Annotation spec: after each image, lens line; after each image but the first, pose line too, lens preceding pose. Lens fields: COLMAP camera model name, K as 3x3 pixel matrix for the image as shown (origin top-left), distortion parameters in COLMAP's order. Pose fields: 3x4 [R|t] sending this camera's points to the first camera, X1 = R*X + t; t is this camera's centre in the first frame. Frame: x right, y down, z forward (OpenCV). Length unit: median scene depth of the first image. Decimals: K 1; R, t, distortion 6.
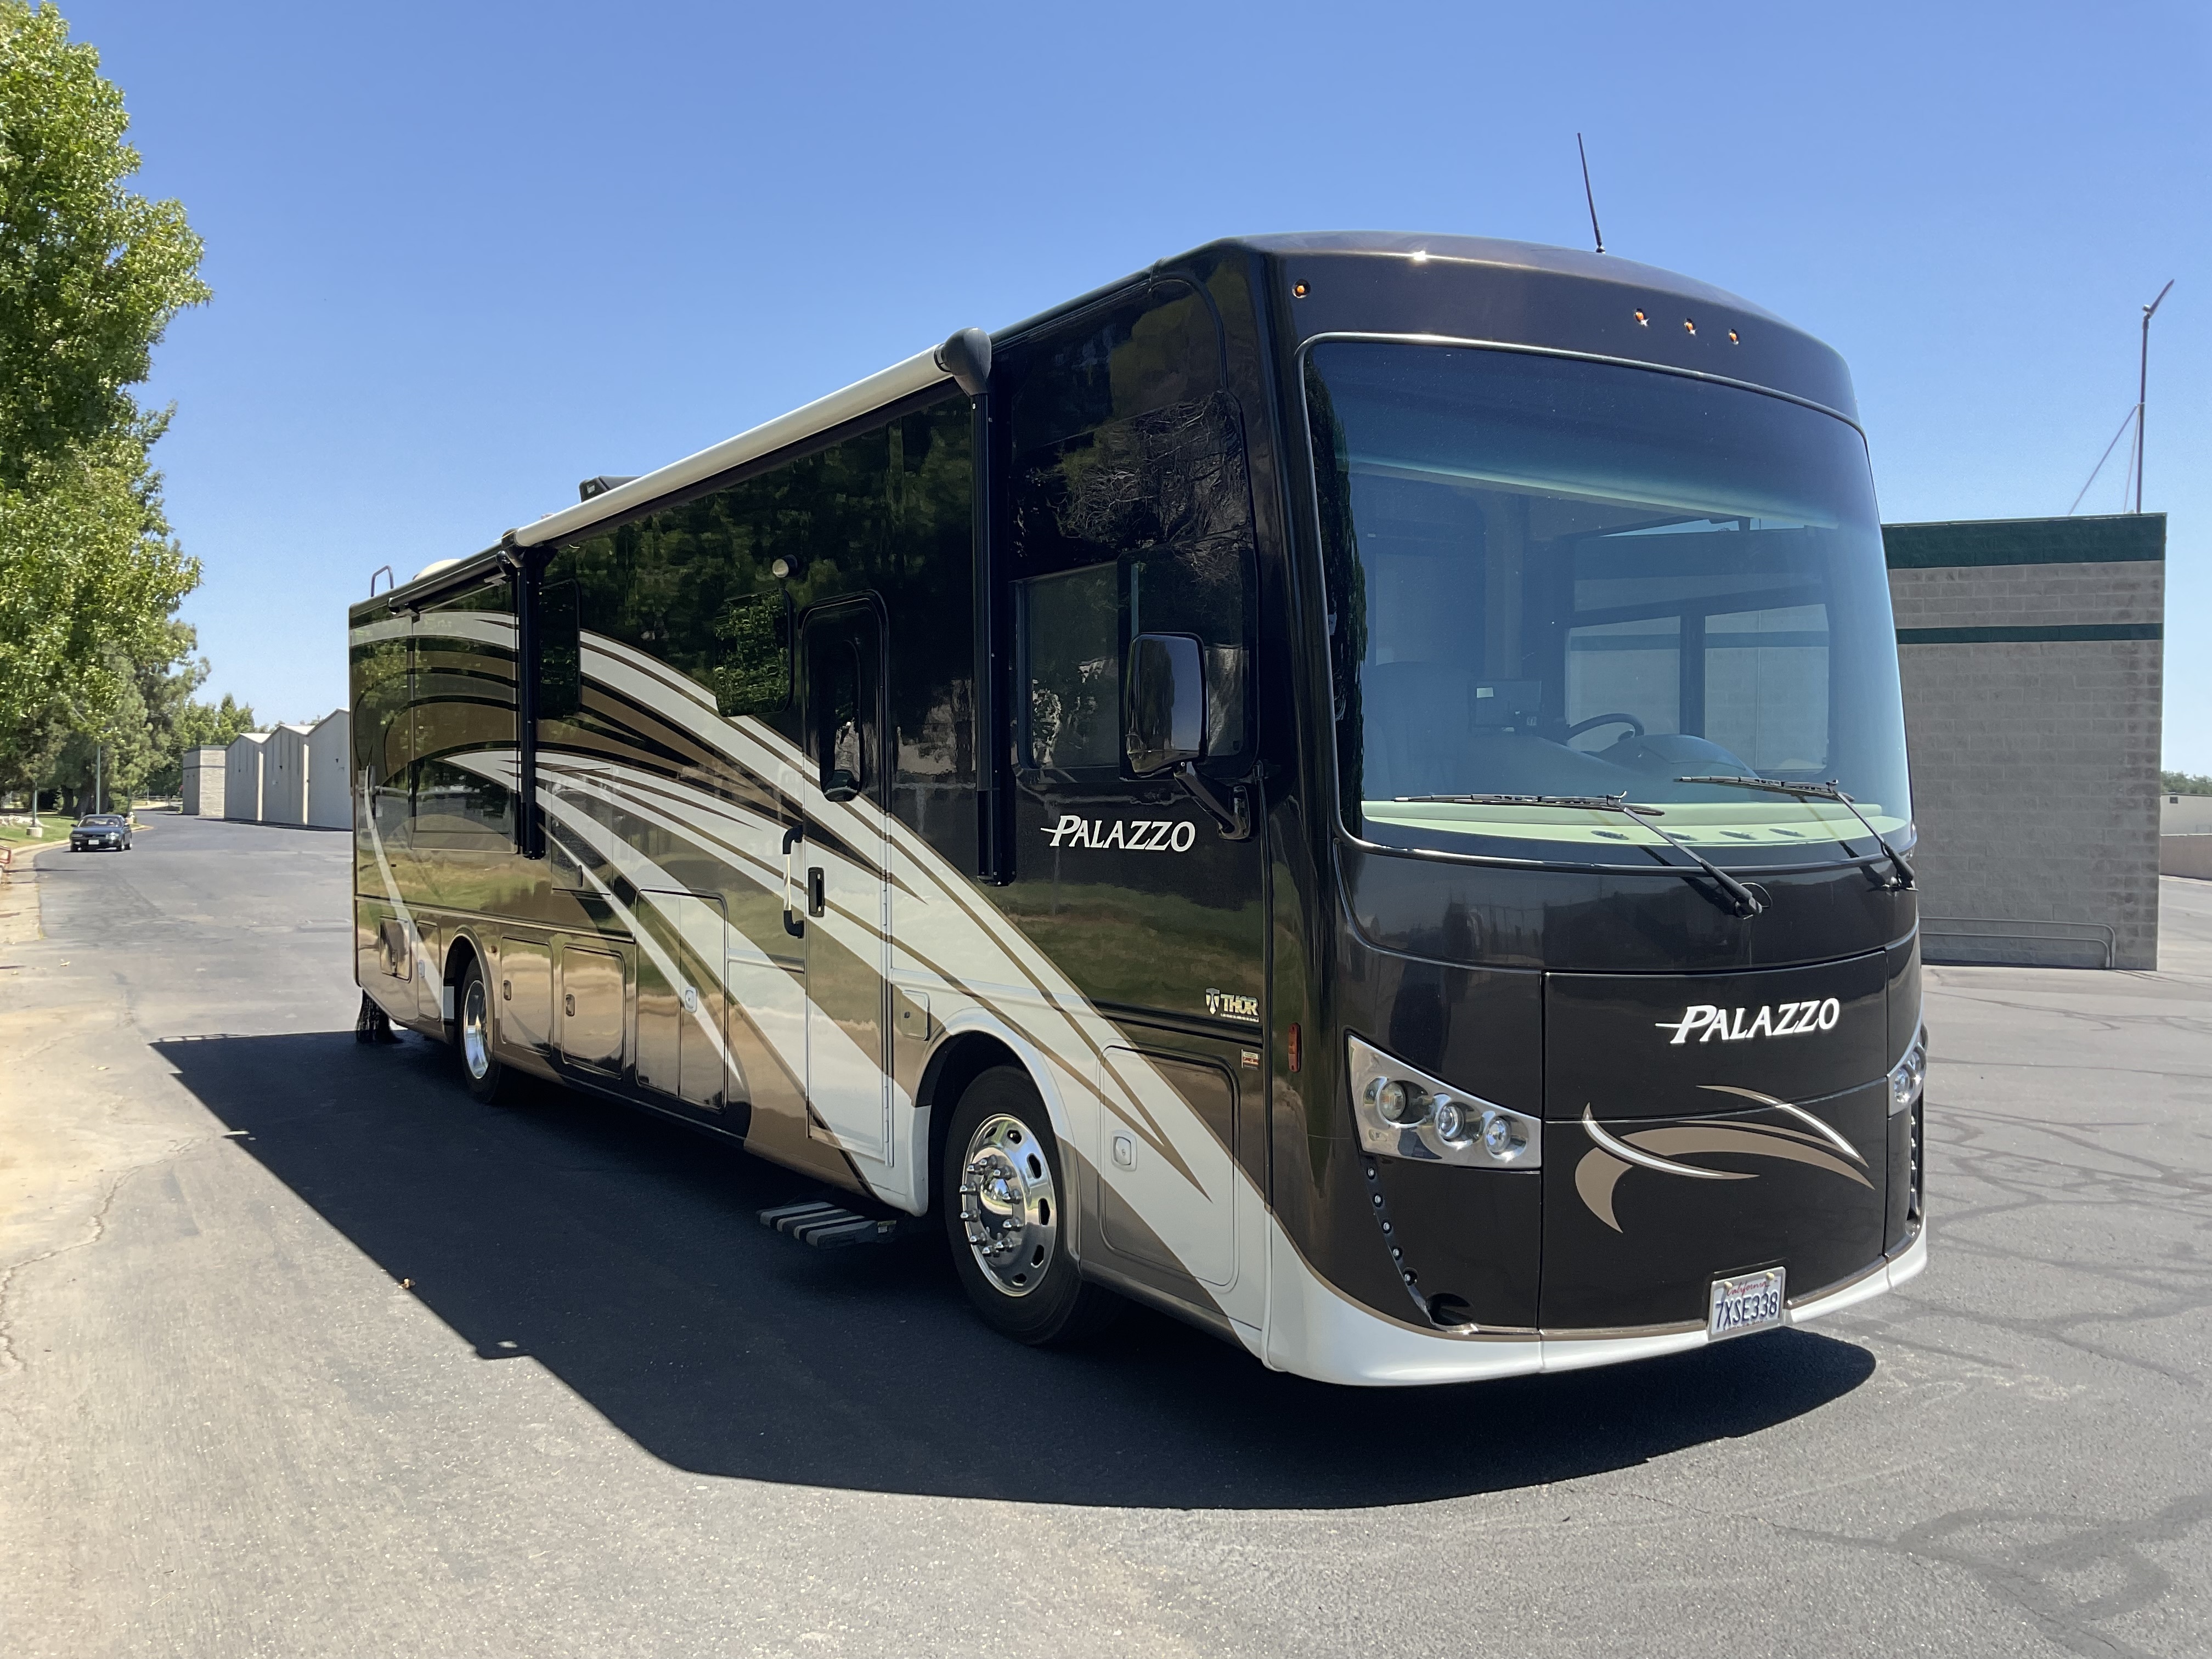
lens RADIAL K [[1841.5, 0, 1106.0], [0, 1841.5, 829.5], [0, 0, 1]] dist [0.087917, -0.170060]
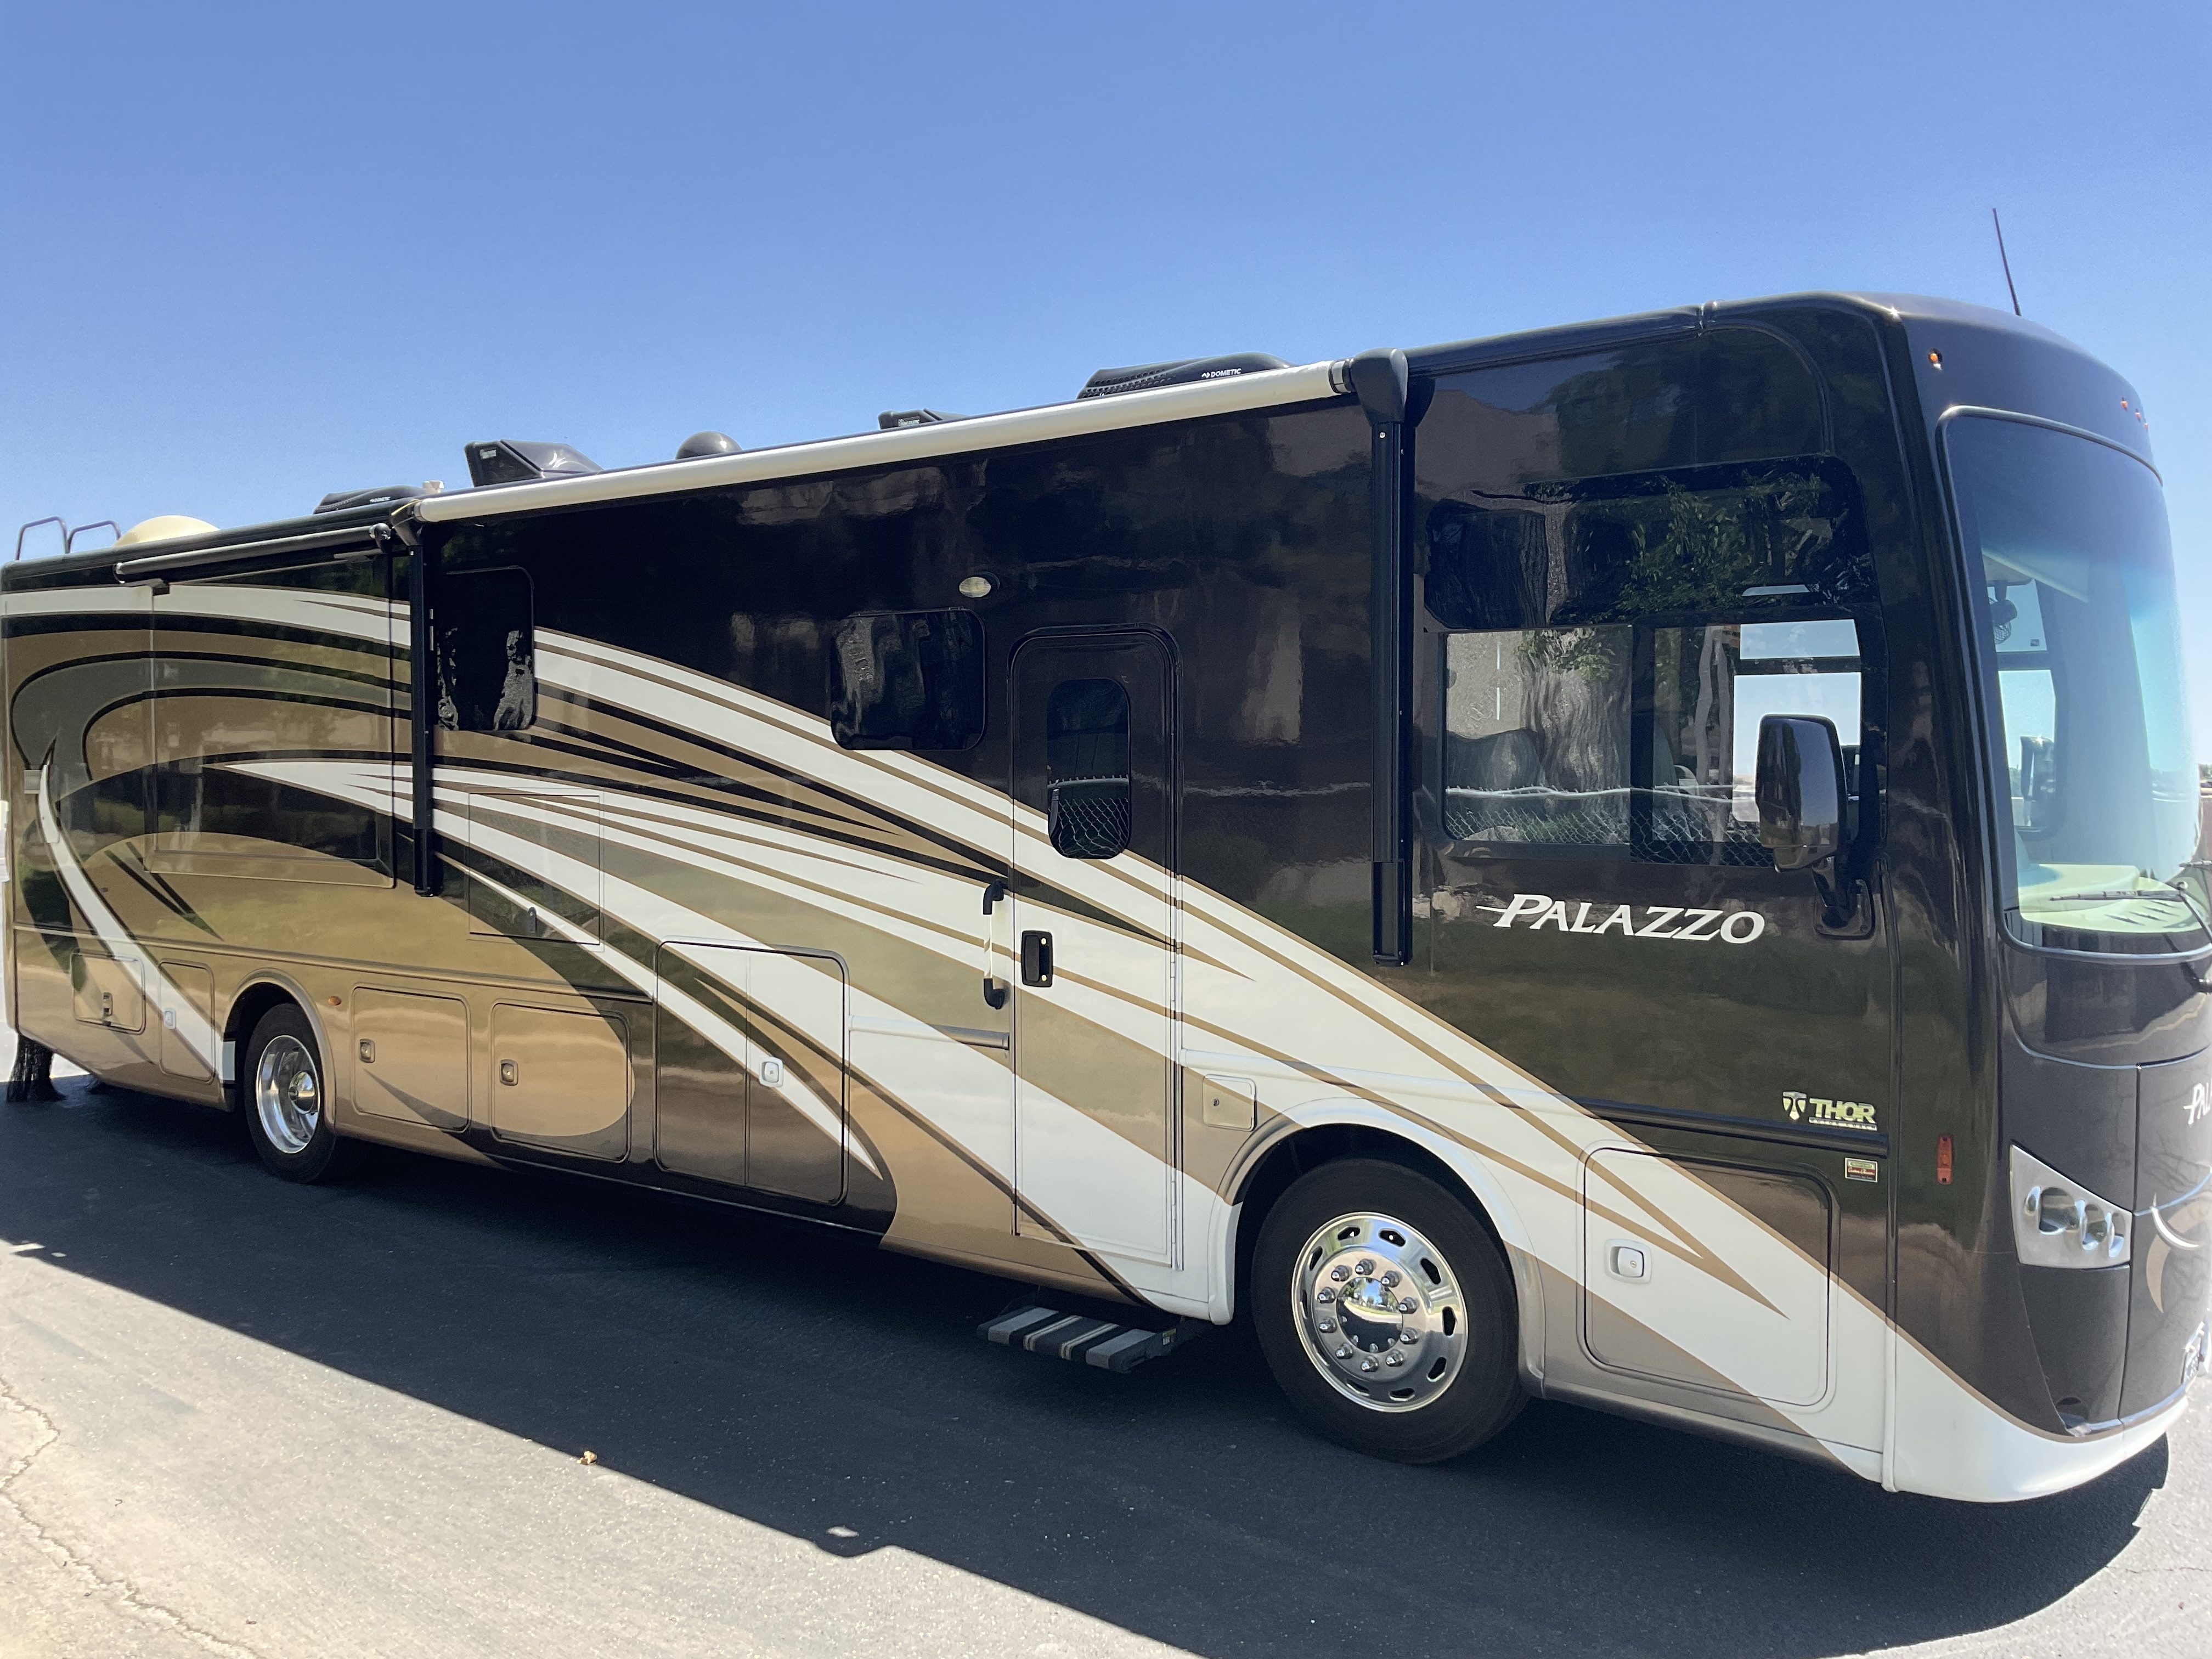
lens RADIAL K [[1841.5, 0, 1106.0], [0, 1841.5, 829.5], [0, 0, 1]] dist [0.087917, -0.170060]
pose [[0.946758, -0.006699, 0.321875, -0.427383], [-0.001372, 0.999691, 0.024839, -0.051965], [-0.321942, -0.023958, 0.946456, 0.165353]]
